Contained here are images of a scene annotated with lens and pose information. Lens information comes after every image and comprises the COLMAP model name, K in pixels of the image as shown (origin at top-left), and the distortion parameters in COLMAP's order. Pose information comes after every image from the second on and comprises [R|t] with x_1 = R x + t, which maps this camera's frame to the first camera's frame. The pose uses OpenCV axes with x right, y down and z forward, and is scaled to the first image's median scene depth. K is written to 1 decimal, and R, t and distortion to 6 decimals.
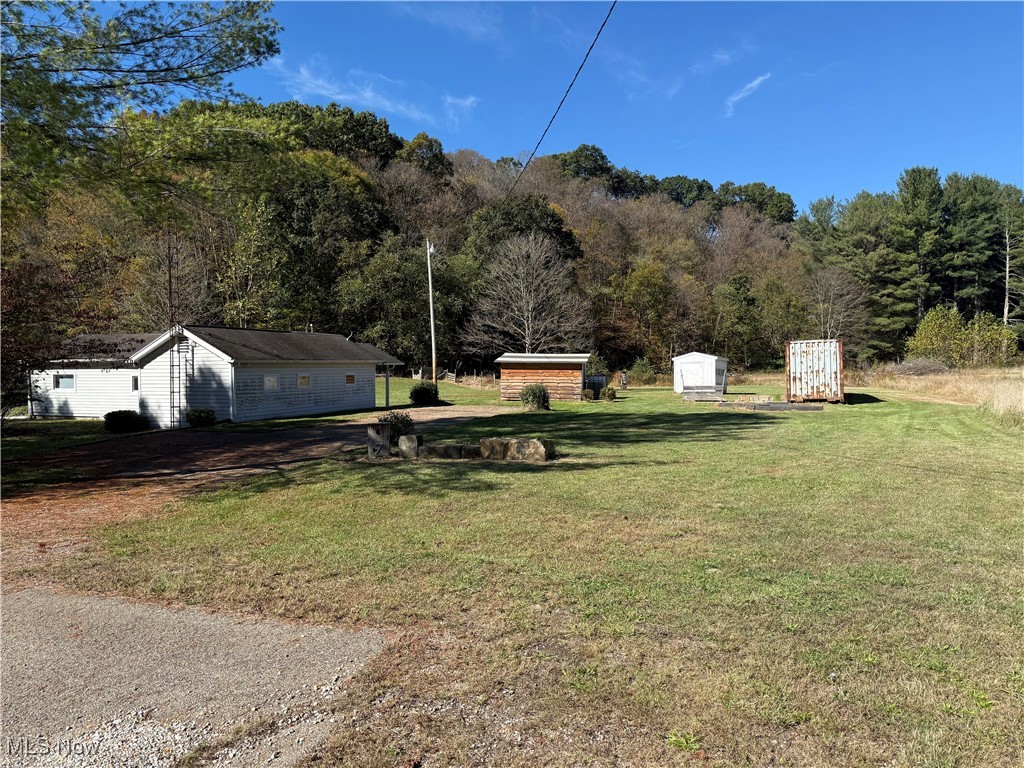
lens RADIAL K [[720.8, 0, 514.8], [0, 720.8, 387.1], [0, 0, 1]] dist [0.053904, -0.003006]
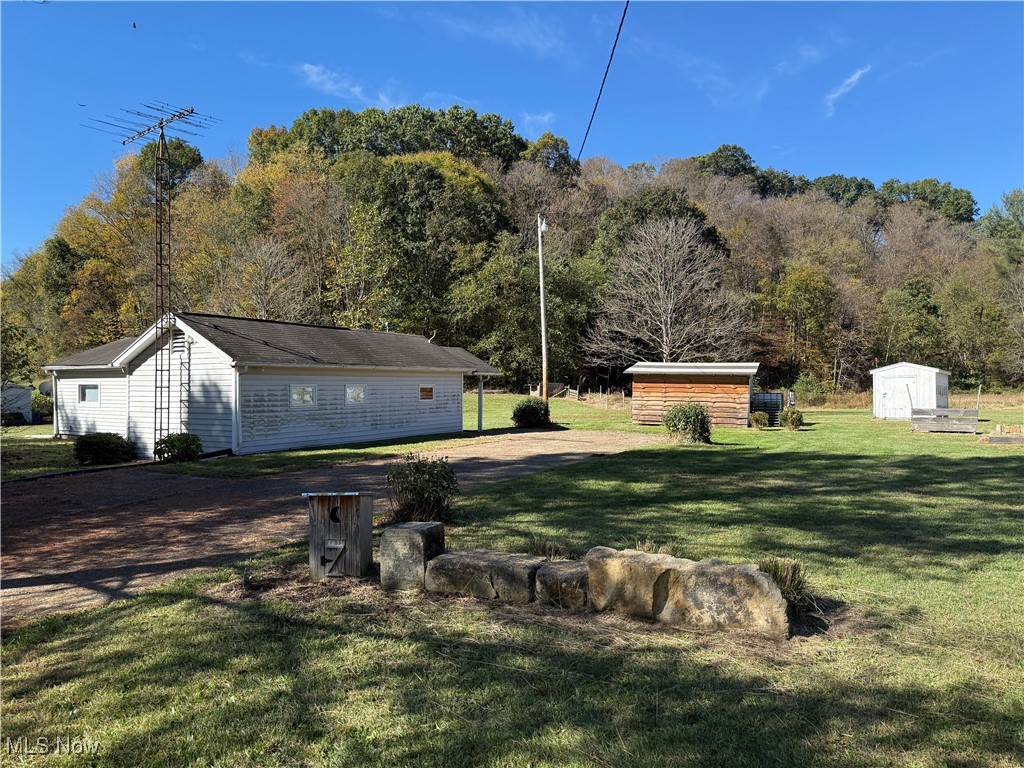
lens RADIAL K [[720.8, 0, 514.8], [0, 720.8, 387.1], [0, 0, 1]] dist [0.053904, -0.003006]
pose [[0.984344, 0.008781, -0.176040, -0.003881], [-0.013295, 0.999612, -0.024479, -0.000269], [0.175757, 0.026436, 0.984079, 0.121651]]
